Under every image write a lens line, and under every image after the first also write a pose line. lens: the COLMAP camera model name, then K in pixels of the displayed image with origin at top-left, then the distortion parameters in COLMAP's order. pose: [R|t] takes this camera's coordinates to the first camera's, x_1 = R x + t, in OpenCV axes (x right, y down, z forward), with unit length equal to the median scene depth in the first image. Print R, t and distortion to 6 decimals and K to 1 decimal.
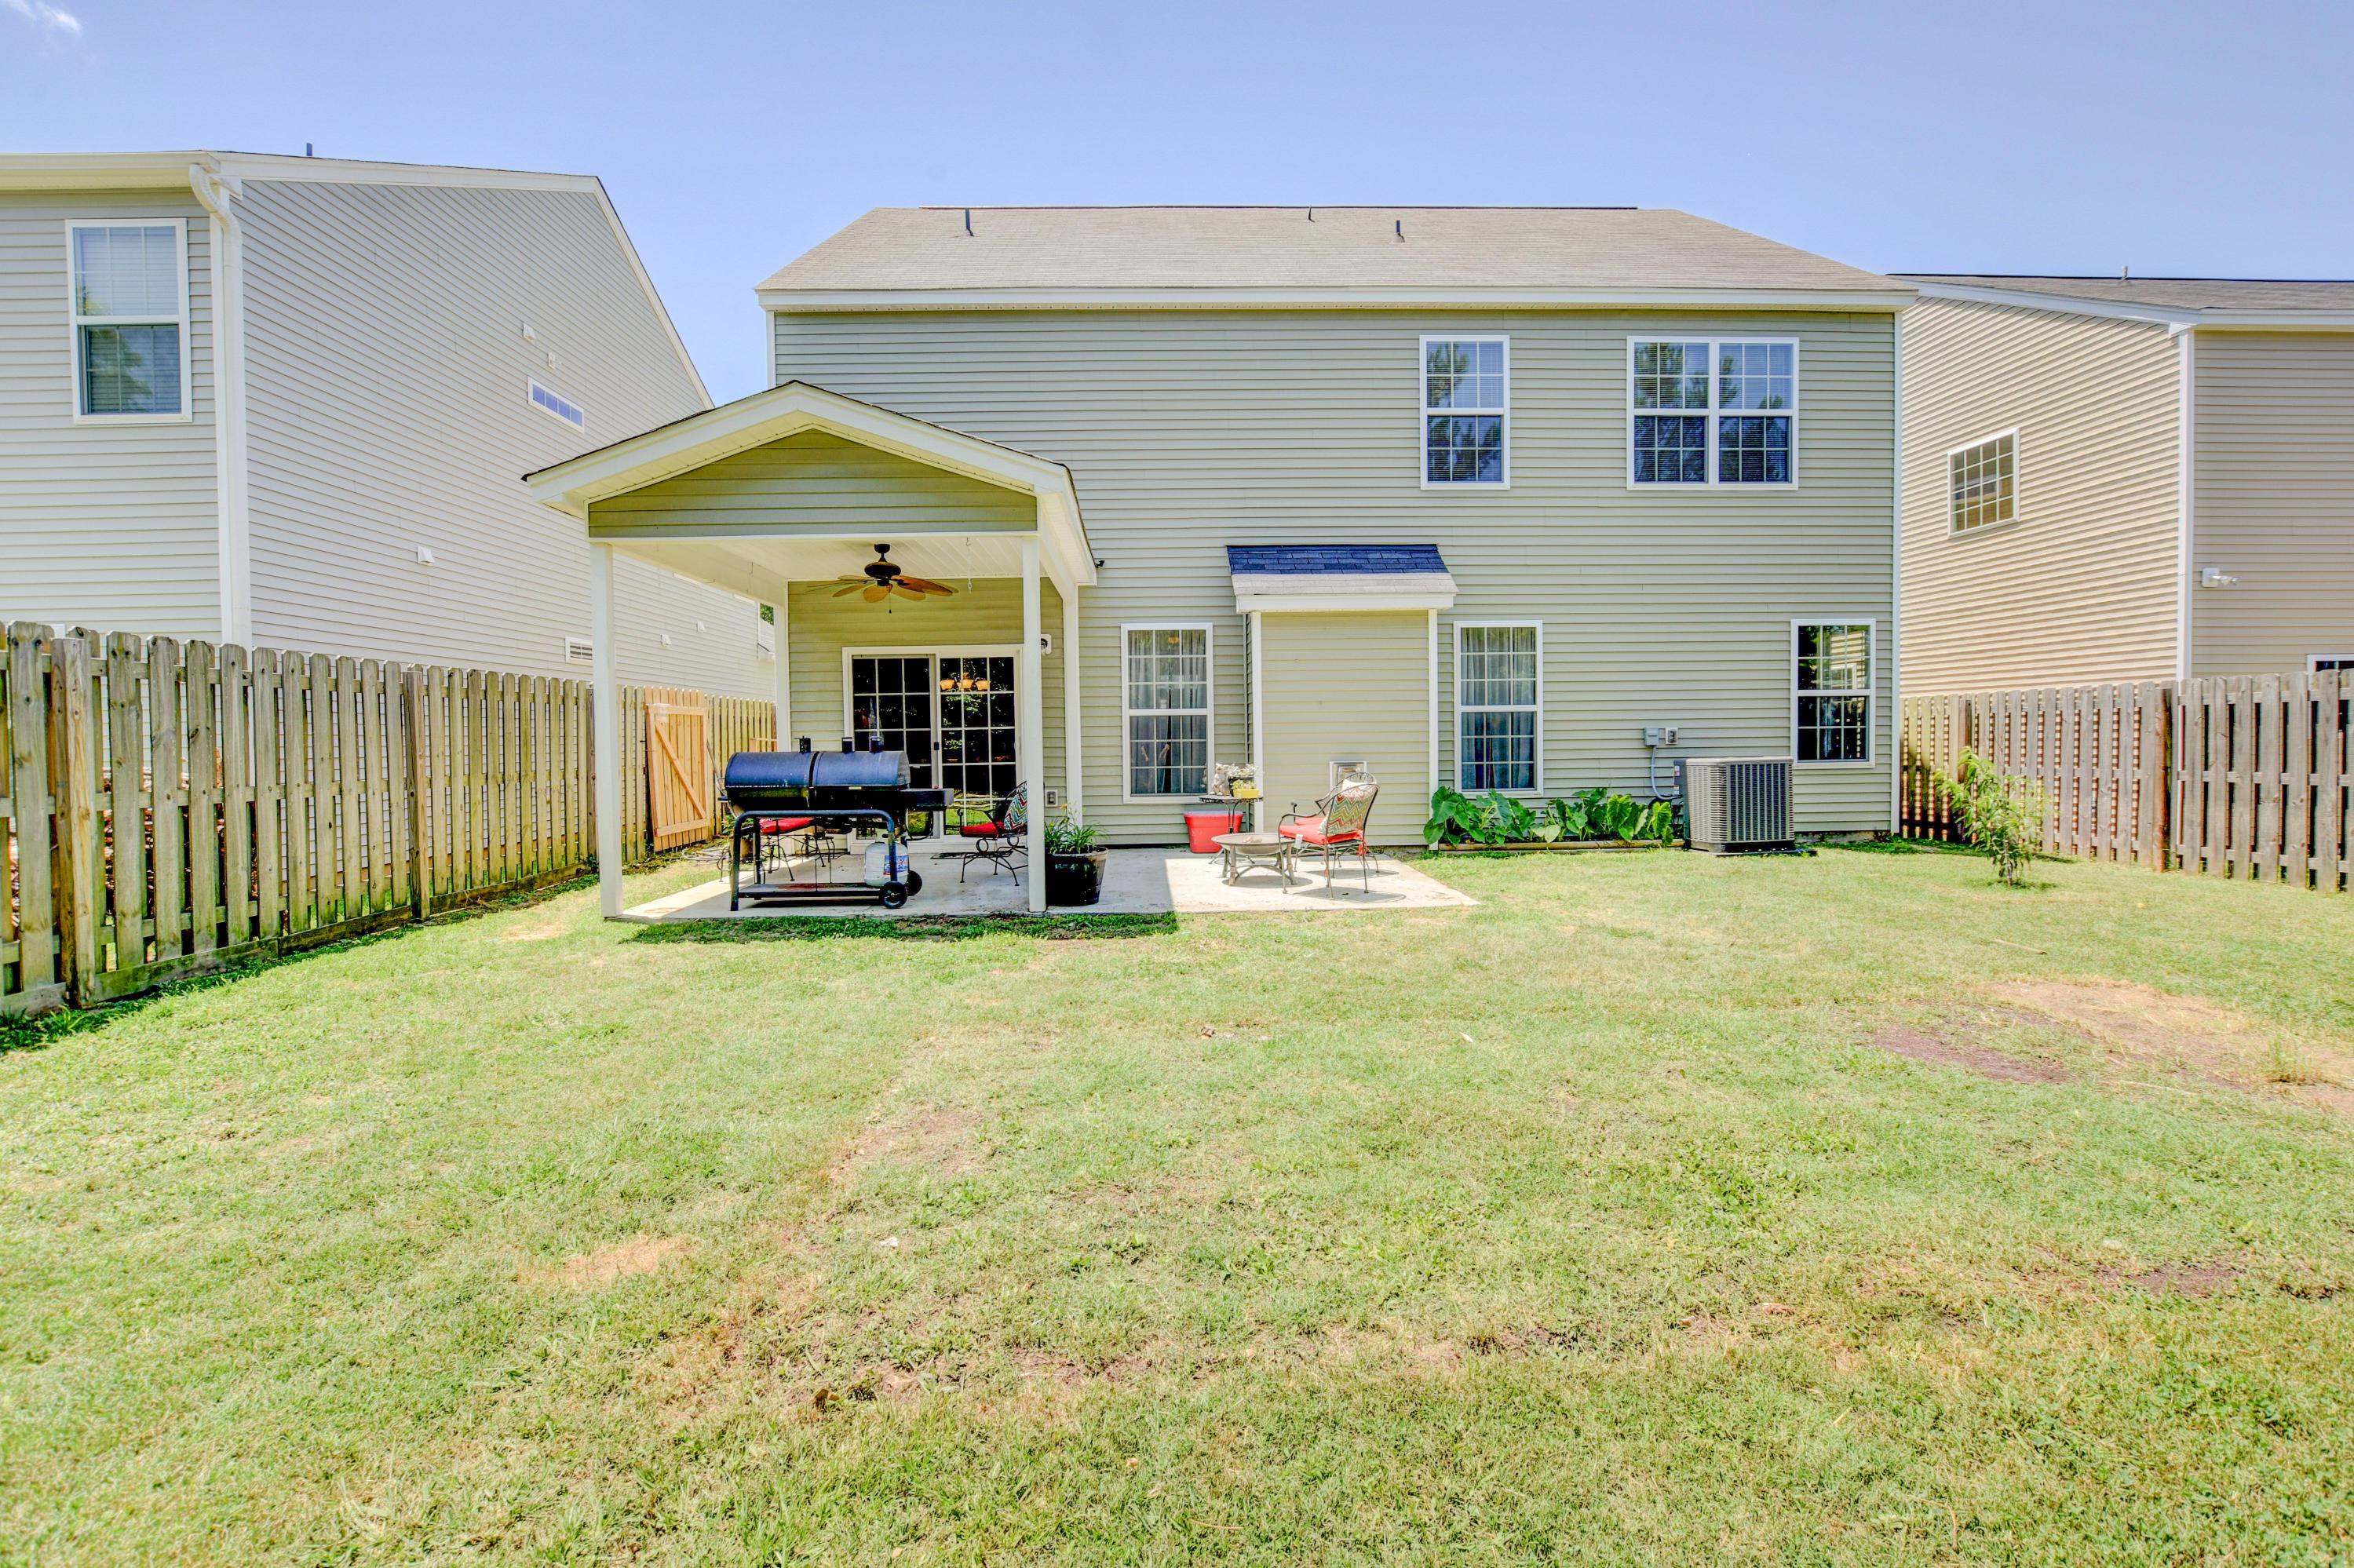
lens RADIAL K [[1040.5, 0, 1176.5], [0, 1040.5, 774.3], [0, 0, 1]] dist [-0.028768, 0.002315]
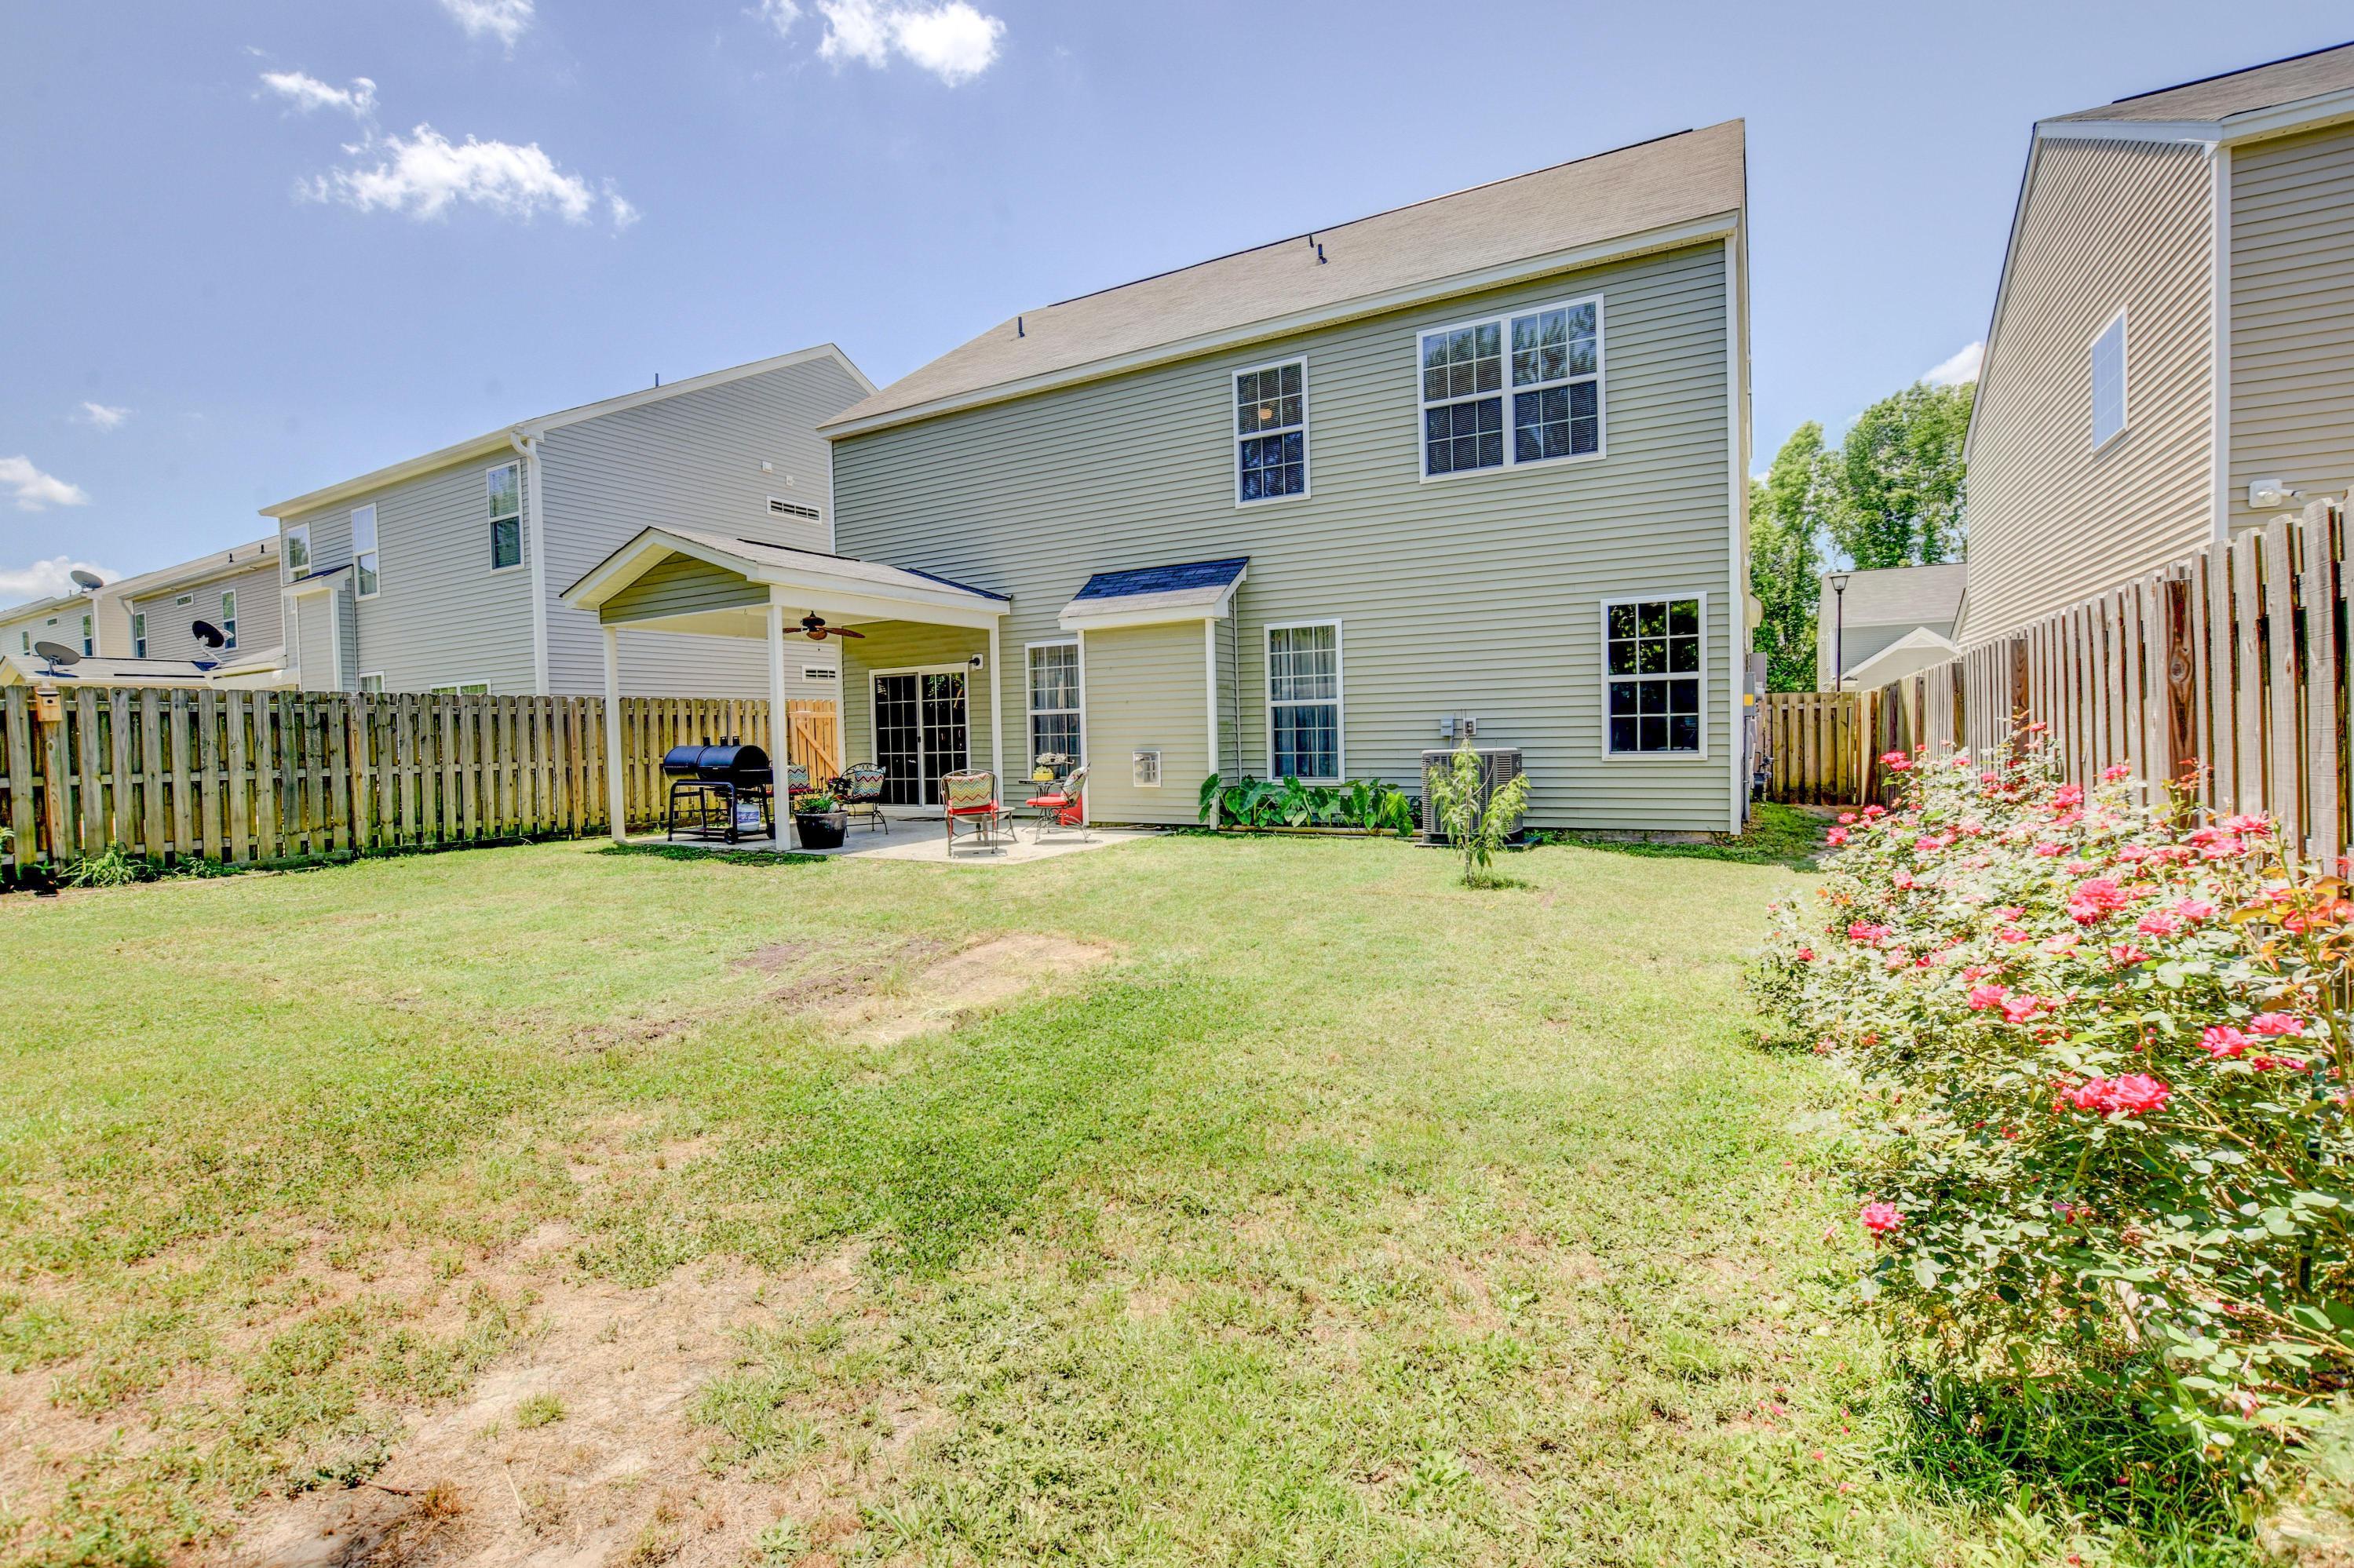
lens RADIAL K [[1040.5, 0, 1183.0], [0, 1040.5, 767.6], [0, 0, 1]] dist [-0.028768, 0.002315]
pose [[0.853231, 0.011488, -0.521406, 0.780648], [-0.005982, 0.999907, 0.012243, -0.008446], [0.521498, -0.007327, 0.853221, 0.009708]]
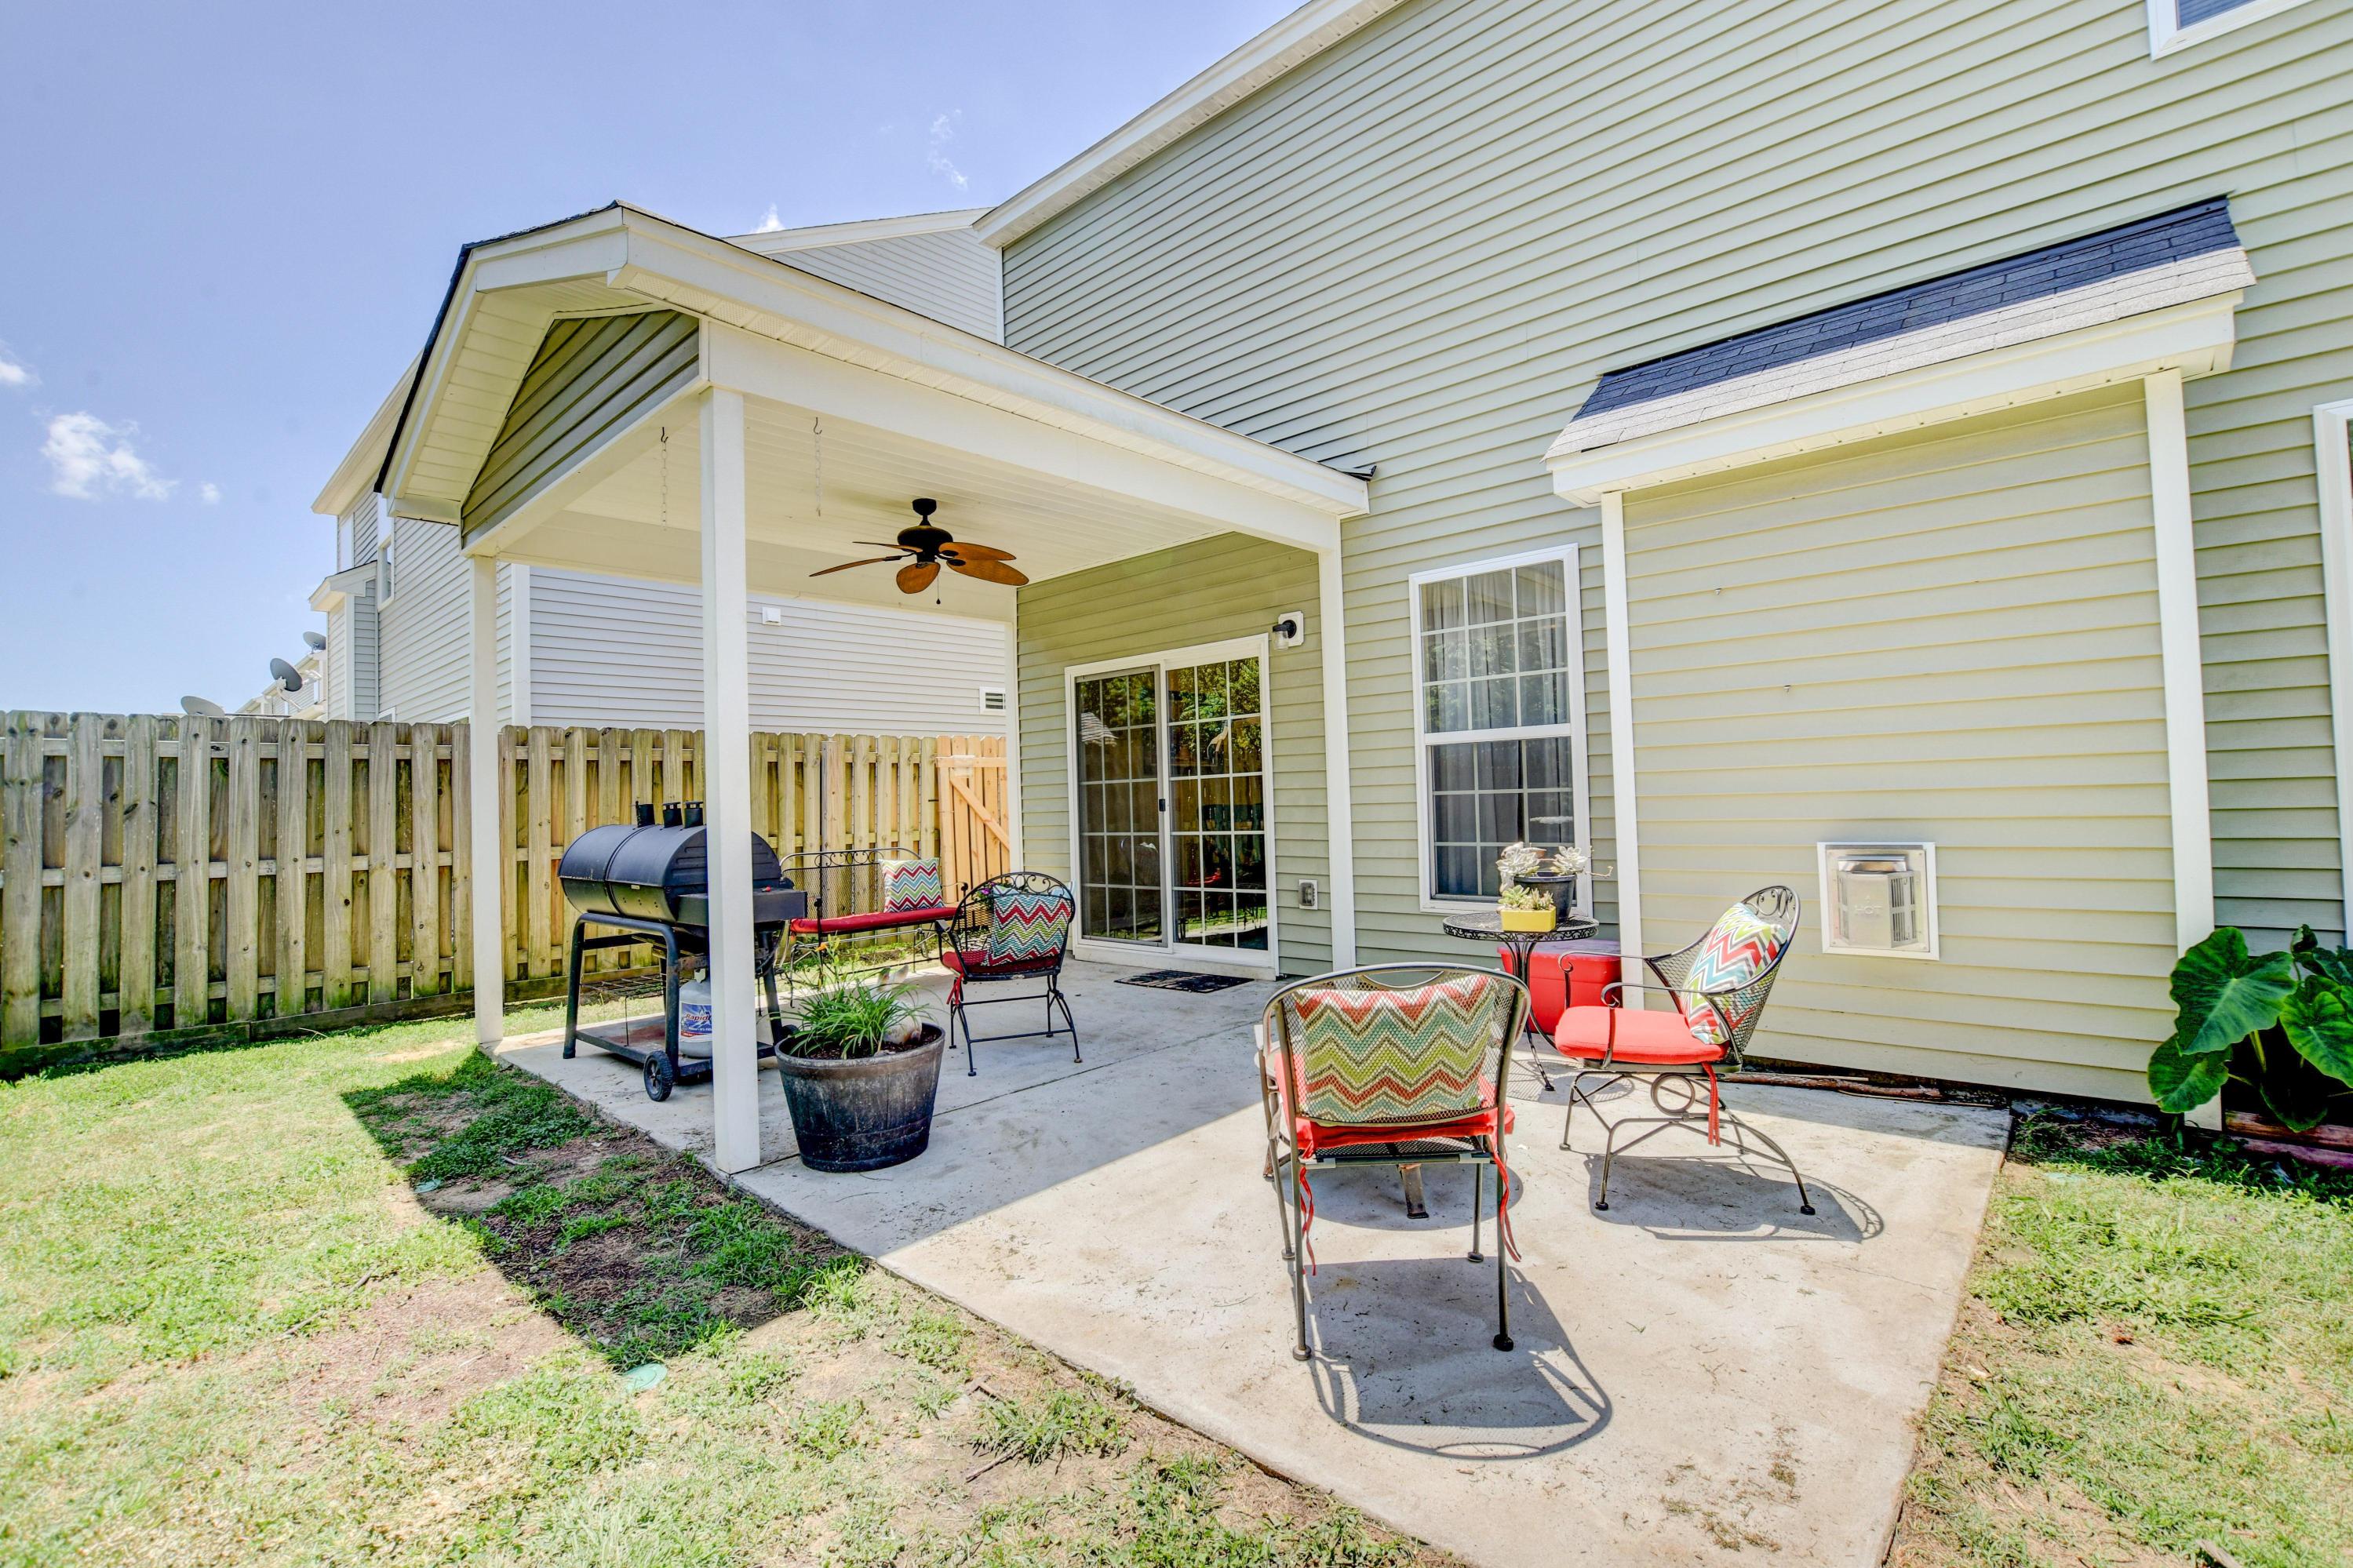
lens RADIAL K [[1040.0, 0, 1186.1], [0, 1040.0, 769.1], [0, 0, 1]] dist [-0.028768, 0.002315]
pose [[0.715874, -0.029445, -0.697608, 0.234341], [-0.003491, 0.998947, -0.045747, -0.019684], [0.698221, 0.035184, 0.715017, 0.541716]]
